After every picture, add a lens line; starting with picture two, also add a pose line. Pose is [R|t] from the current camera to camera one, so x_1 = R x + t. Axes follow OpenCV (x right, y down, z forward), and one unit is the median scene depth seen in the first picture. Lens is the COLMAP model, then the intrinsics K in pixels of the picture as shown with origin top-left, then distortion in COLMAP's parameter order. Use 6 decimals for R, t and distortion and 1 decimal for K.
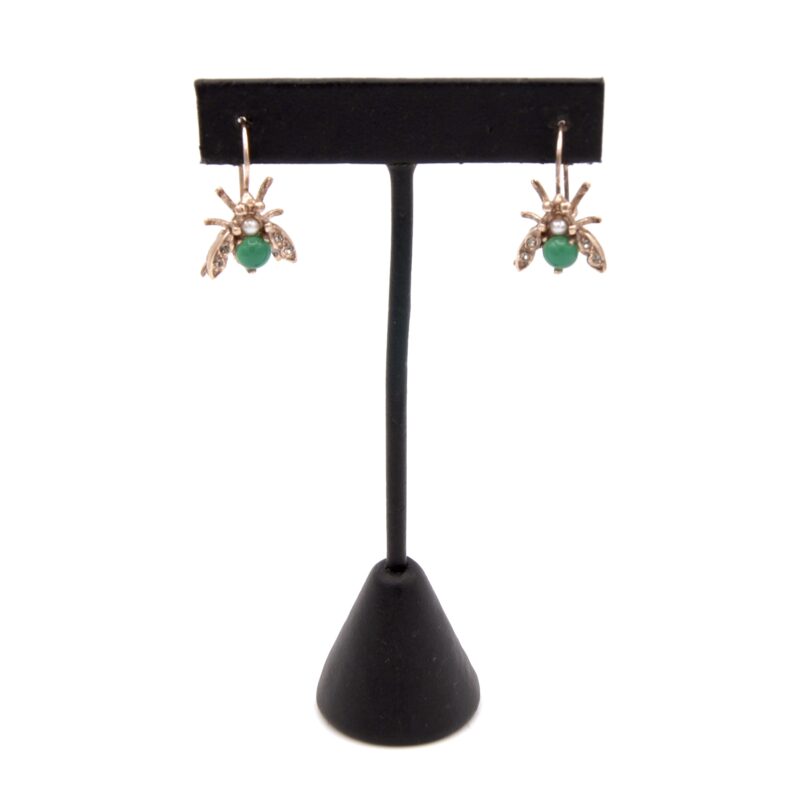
lens RADIAL K [[2246.0, 0, 400.0], [0, 2246.0, 400.0], [0, 0, 1]] dist [-0.044472, -0.581370]
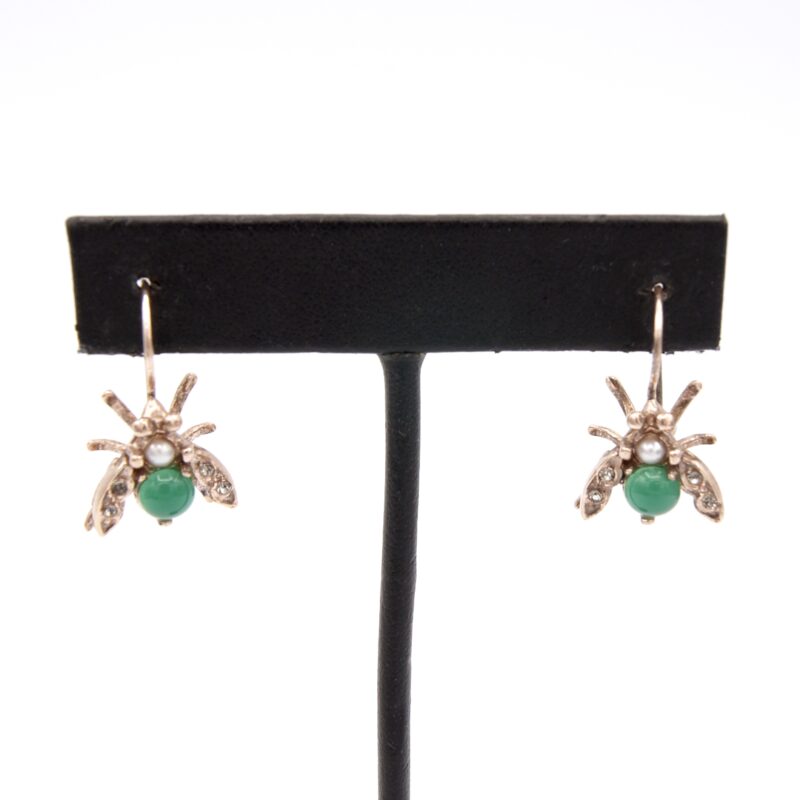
lens RADIAL K [[1694.0, 0, 400.0], [0, 1694.0, 400.0], [0, 0, 1]] dist [0.009942, -0.009209]
pose [[0.999995, -0.001592, 0.002849, -0.001223], [0.001778, 0.997780, -0.066567, -0.060607], [-0.002737, 0.066572, 0.997778, 0.529315]]
